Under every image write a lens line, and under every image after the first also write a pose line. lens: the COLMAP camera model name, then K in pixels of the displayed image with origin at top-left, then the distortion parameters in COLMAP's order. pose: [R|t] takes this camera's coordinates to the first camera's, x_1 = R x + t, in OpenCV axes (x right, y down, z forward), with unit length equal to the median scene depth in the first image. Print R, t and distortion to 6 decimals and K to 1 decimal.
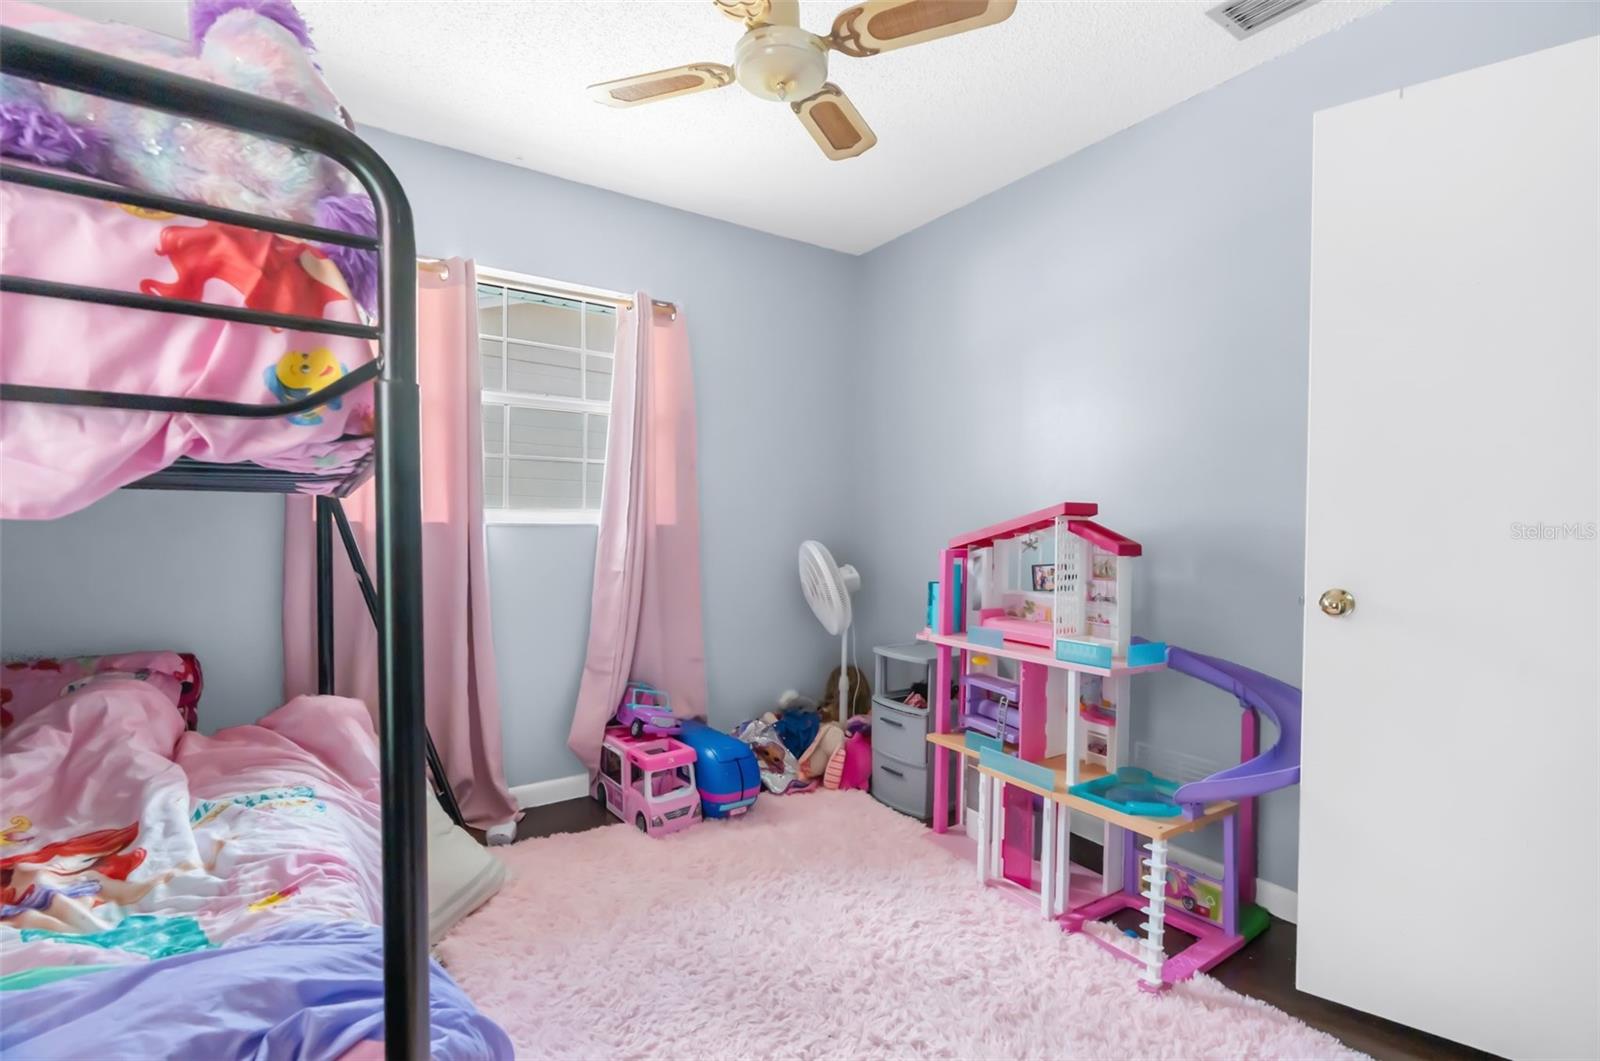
lens RADIAL K [[741.2, 0, 801.7], [0, 741.2, 553.2], [0, 0, 1]] dist [-0.000775, -0.000071]
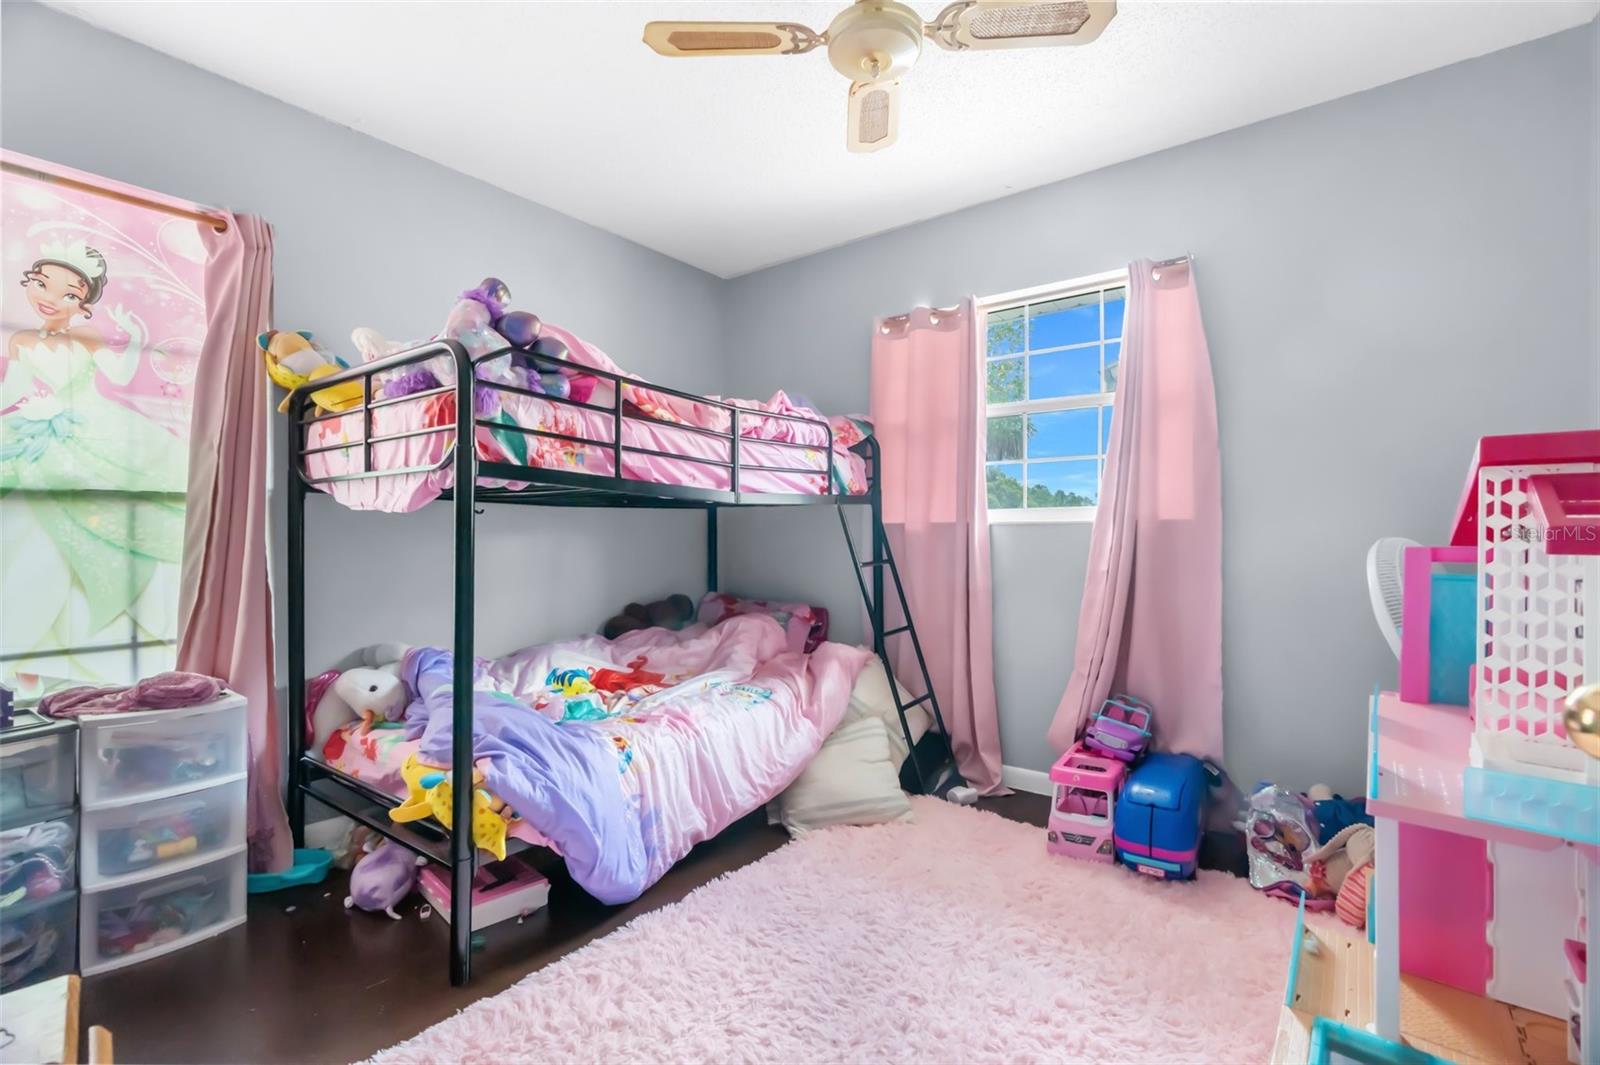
lens RADIAL K [[735.9, 0, 800.0], [0, 735.9, 532.5], [0, 0, 1]] dist [0.000848, 0.000096]
pose [[0.301793, -0.010900, -0.953311, 0.574419], [-0.019917, 0.999644, -0.017735, 0.000773], [0.953165, 0.024339, 0.301469, 0.388338]]
